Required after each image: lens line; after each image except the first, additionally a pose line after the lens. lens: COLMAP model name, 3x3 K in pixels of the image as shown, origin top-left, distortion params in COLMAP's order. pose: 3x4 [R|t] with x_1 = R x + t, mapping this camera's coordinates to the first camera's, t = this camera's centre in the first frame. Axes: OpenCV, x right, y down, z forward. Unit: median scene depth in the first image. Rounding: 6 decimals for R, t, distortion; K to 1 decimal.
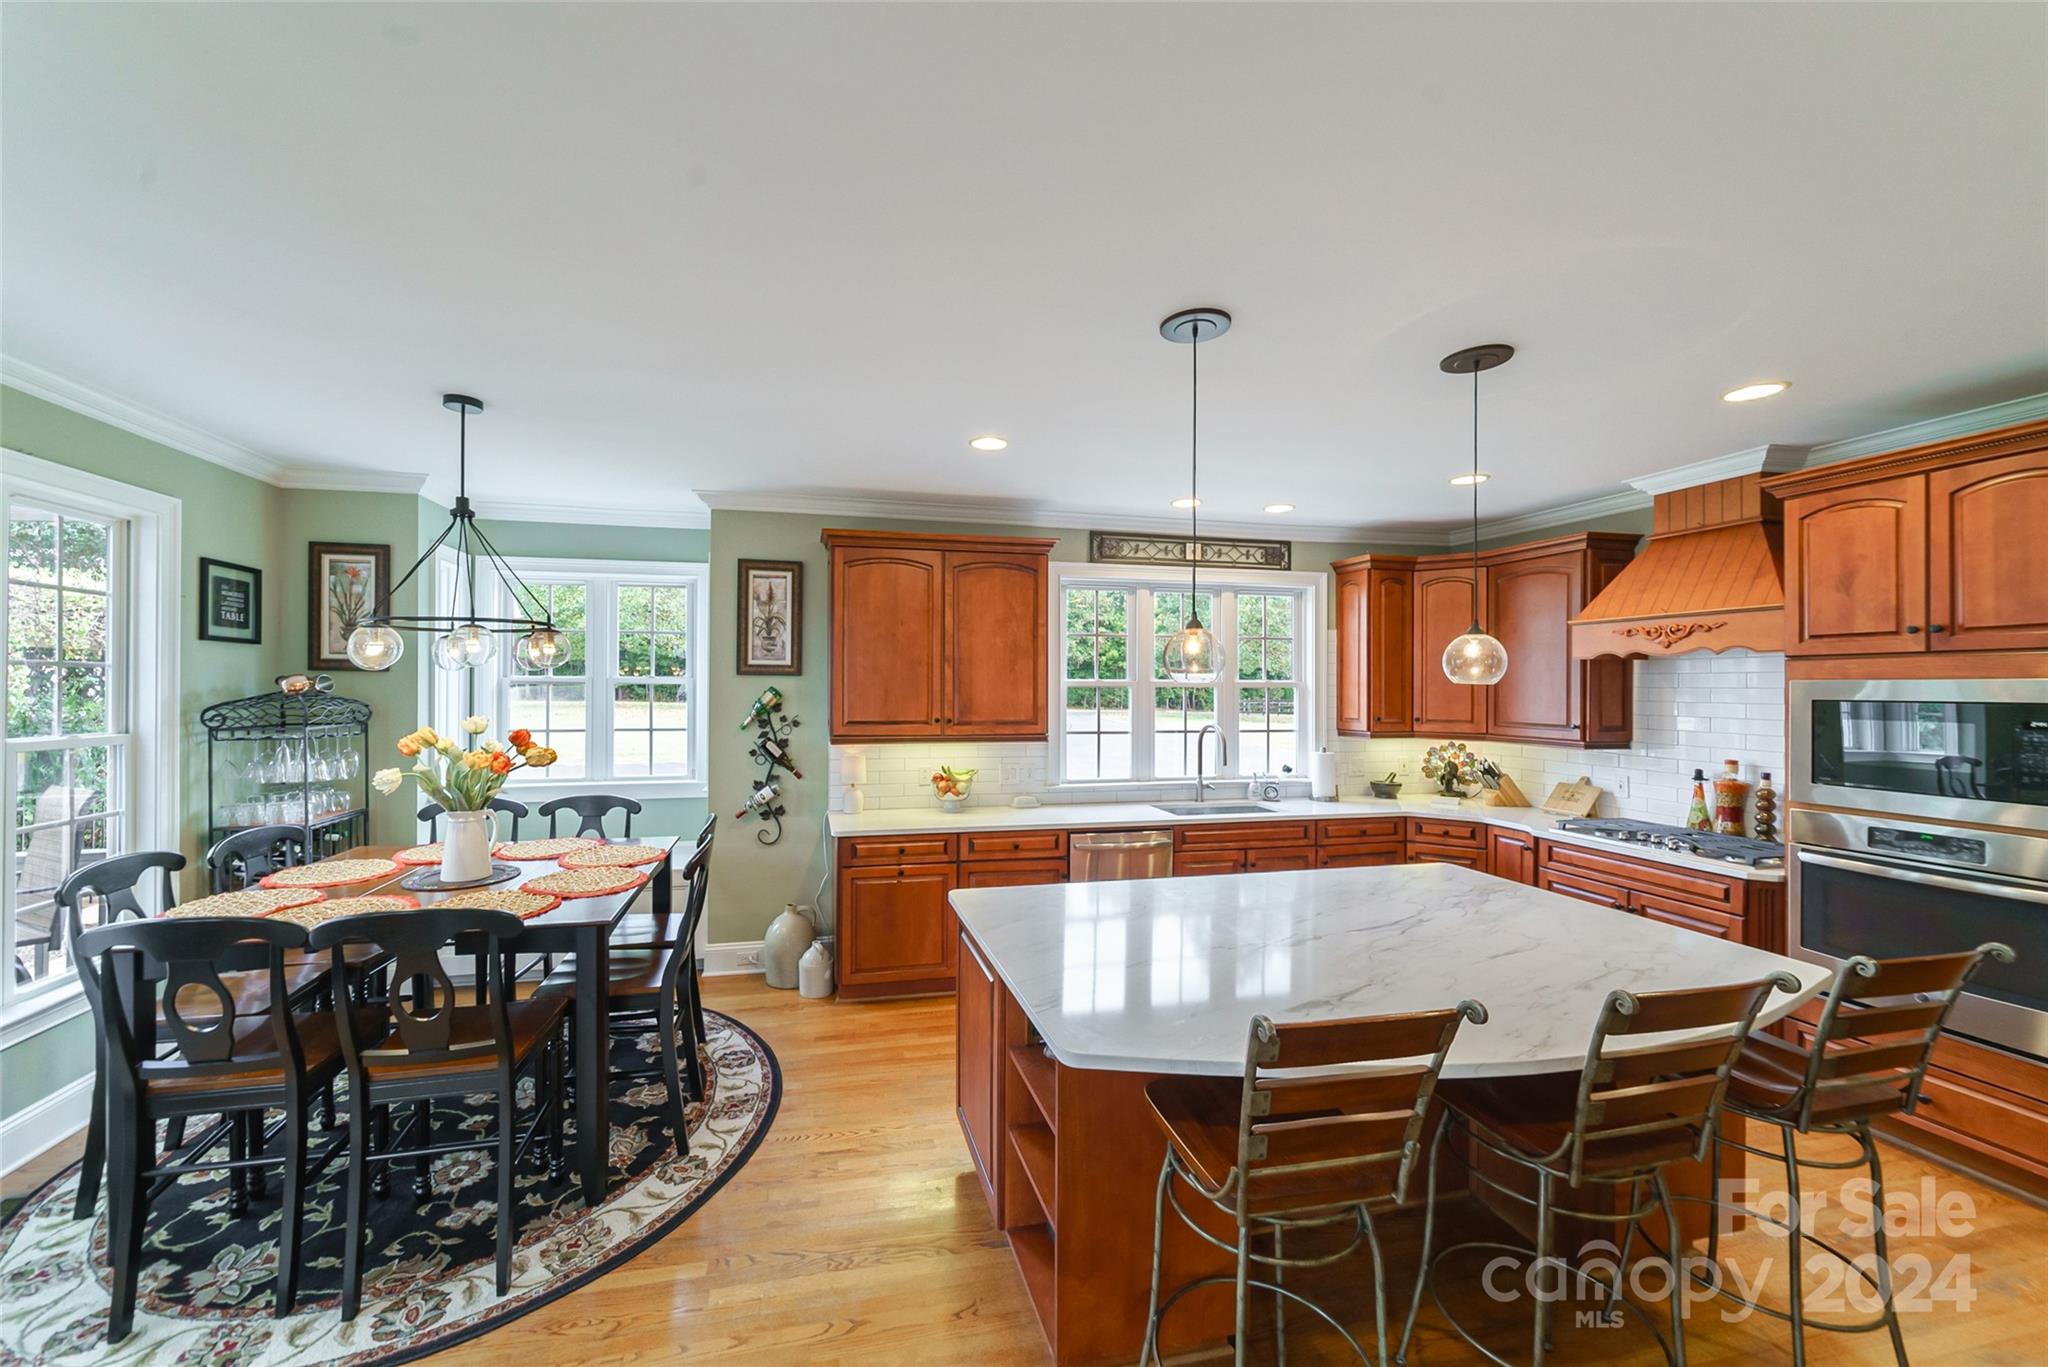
lens RADIAL K [[757.2, 0, 982.0], [0, 757.2, 681.0], [0, 0, 1]] dist [-0.003392, -0.000708]
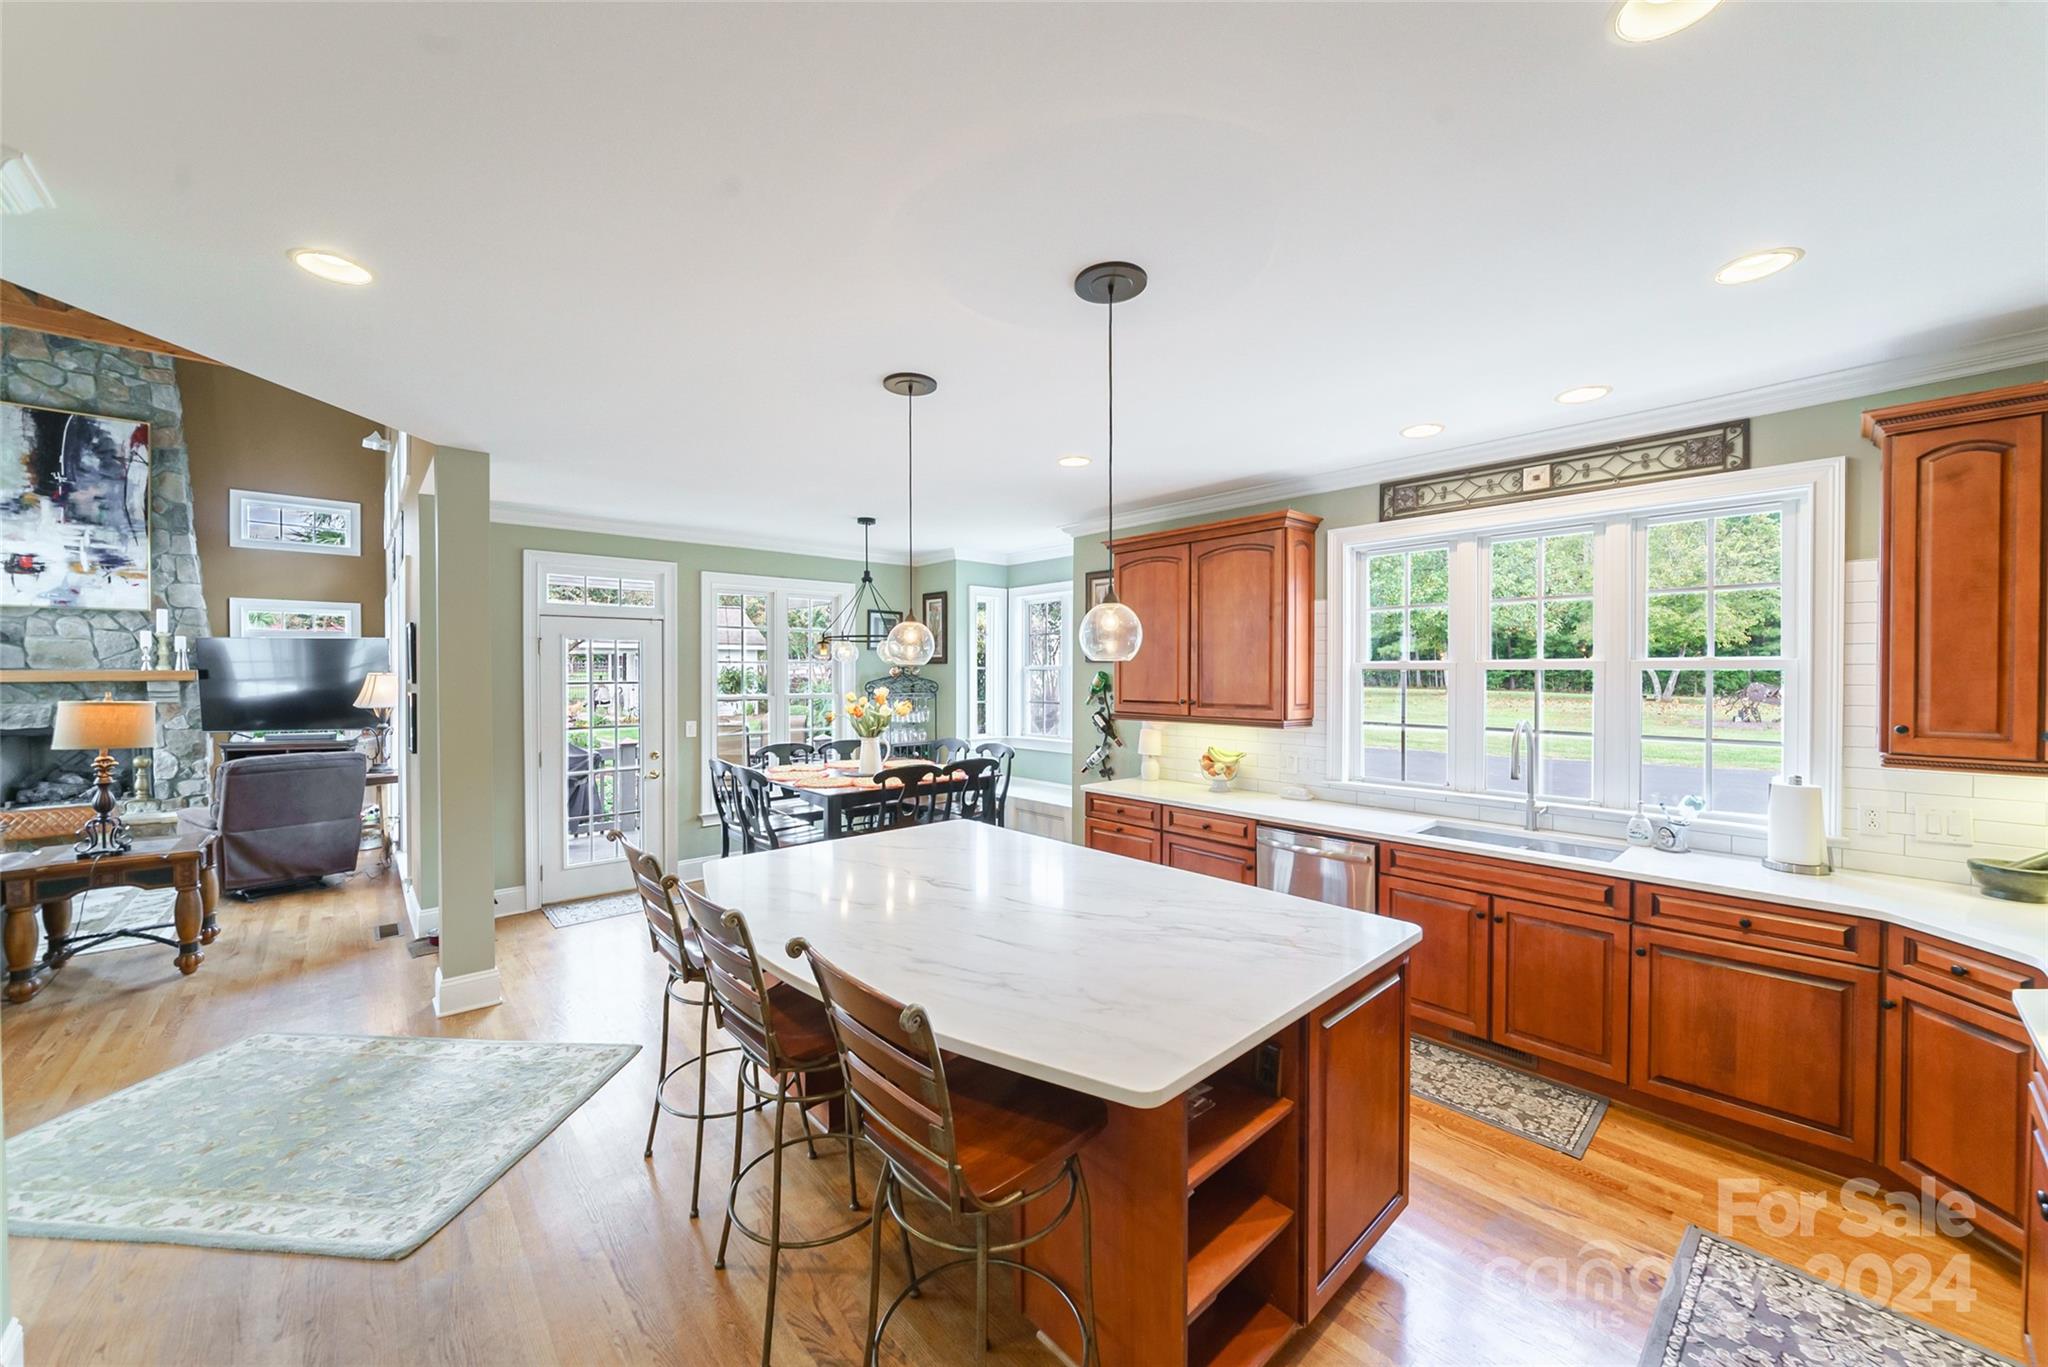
lens RADIAL K [[757.2, 0, 1025.8], [0, 757.2, 676.1], [0, 0, 1]] dist [-0.003392, -0.000708]
pose [[0.495463, -0.000244, -0.868629, 0.744195], [0.006867, 0.999970, 0.003635, 0.009691], [0.868602, -0.007766, 0.495449, 0.263817]]
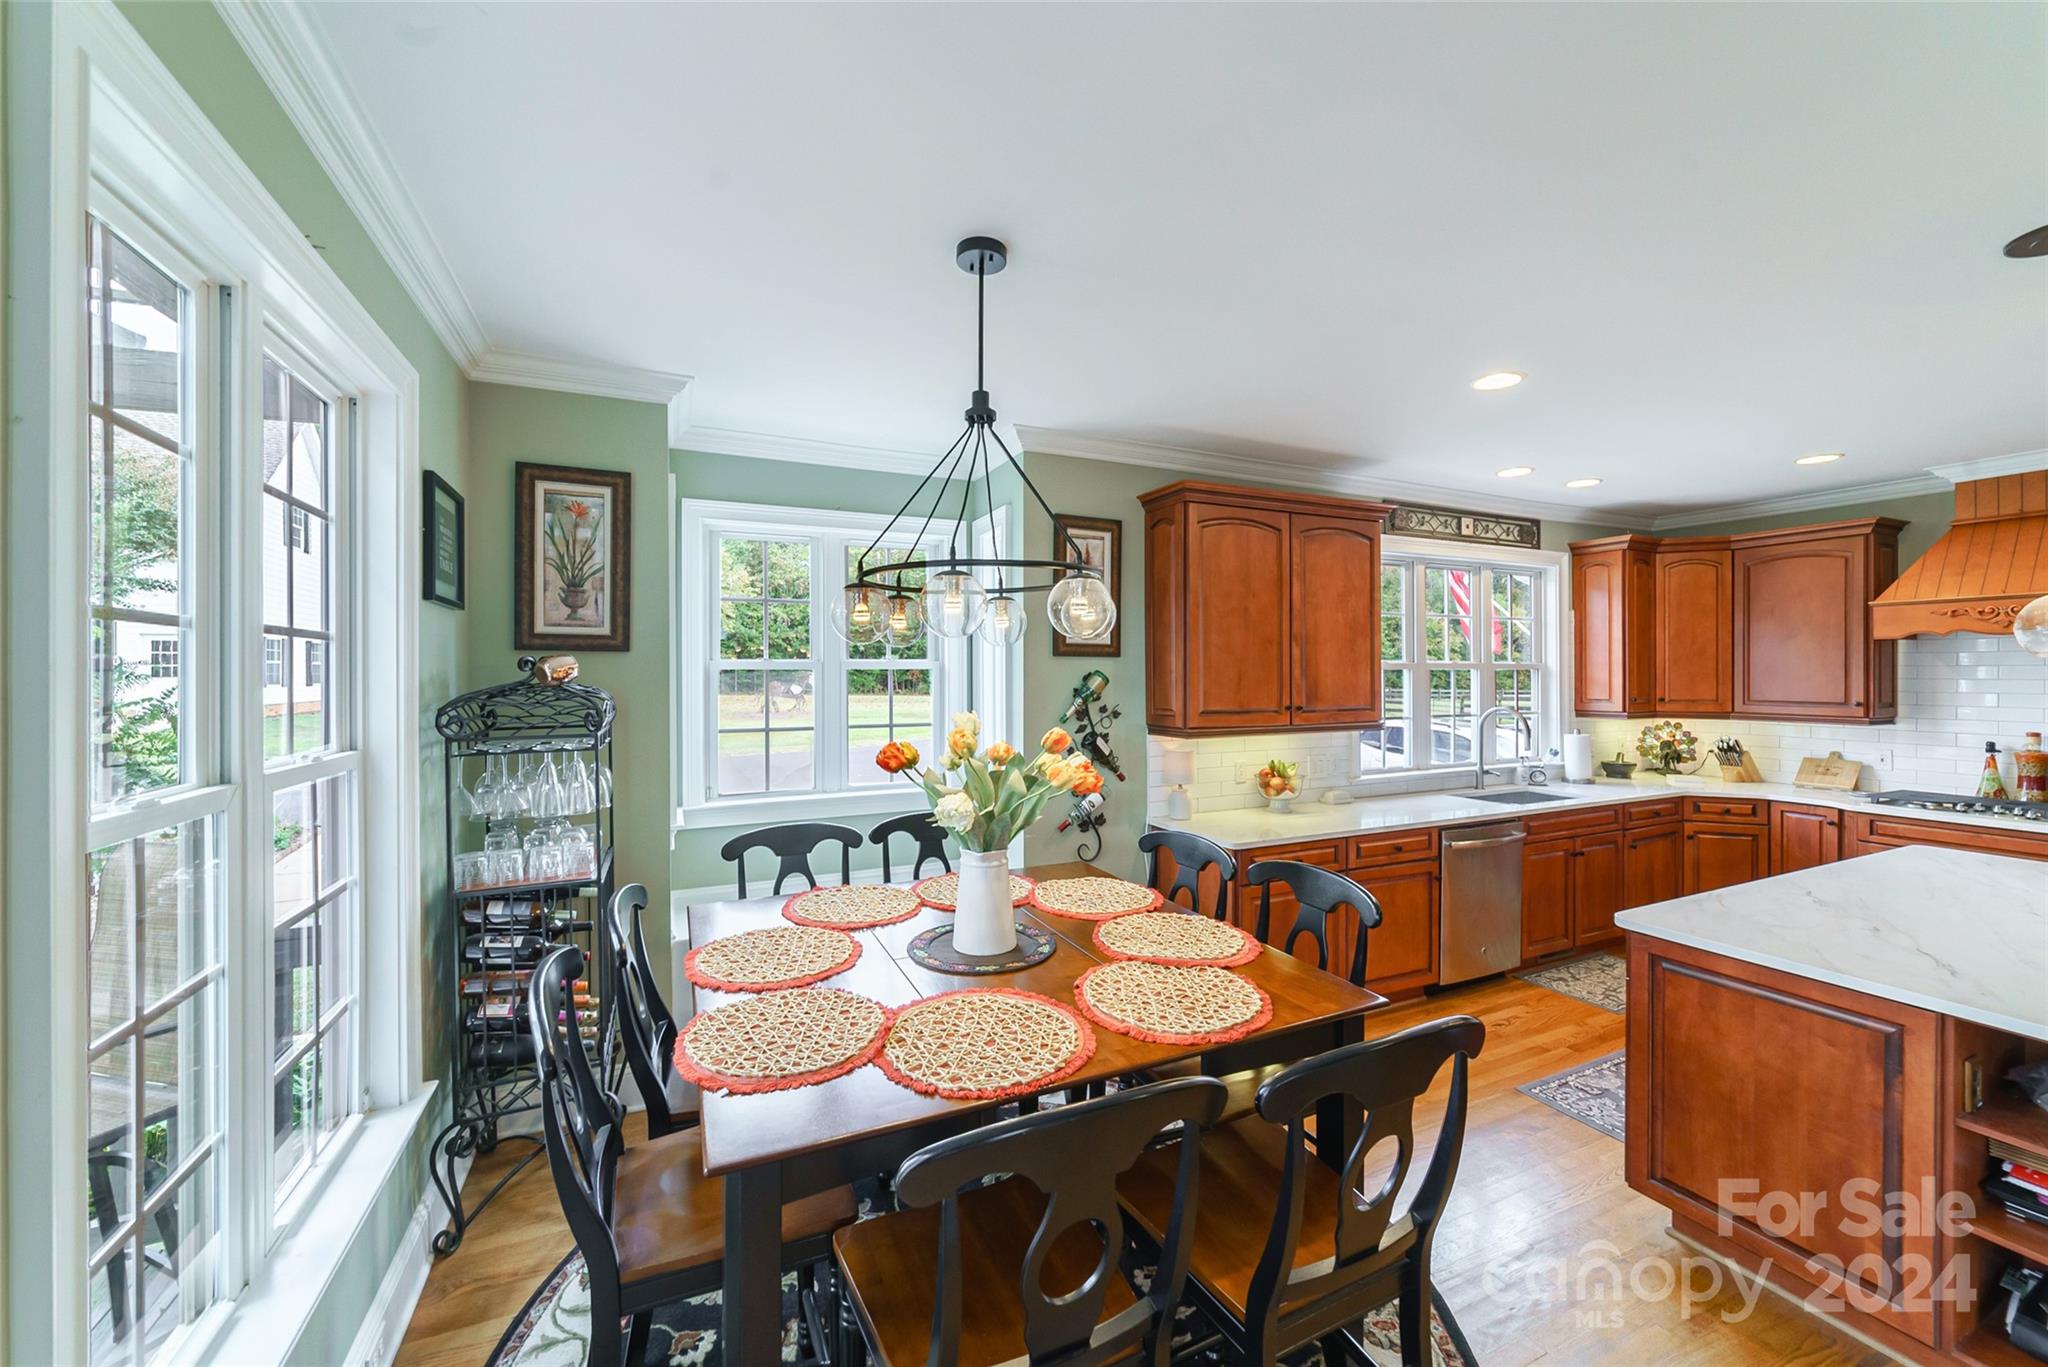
lens RADIAL K [[757.2, 0, 1041.5], [0, 757.2, 671.5], [0, 0, 1]] dist [-0.003392, -0.000708]
pose [[0.978339, -0.006197, 0.206916, -0.501117], [0.005036, 0.999968, 0.006139, 0.003381], [-0.206948, -0.004964, 0.978339, 0.203406]]
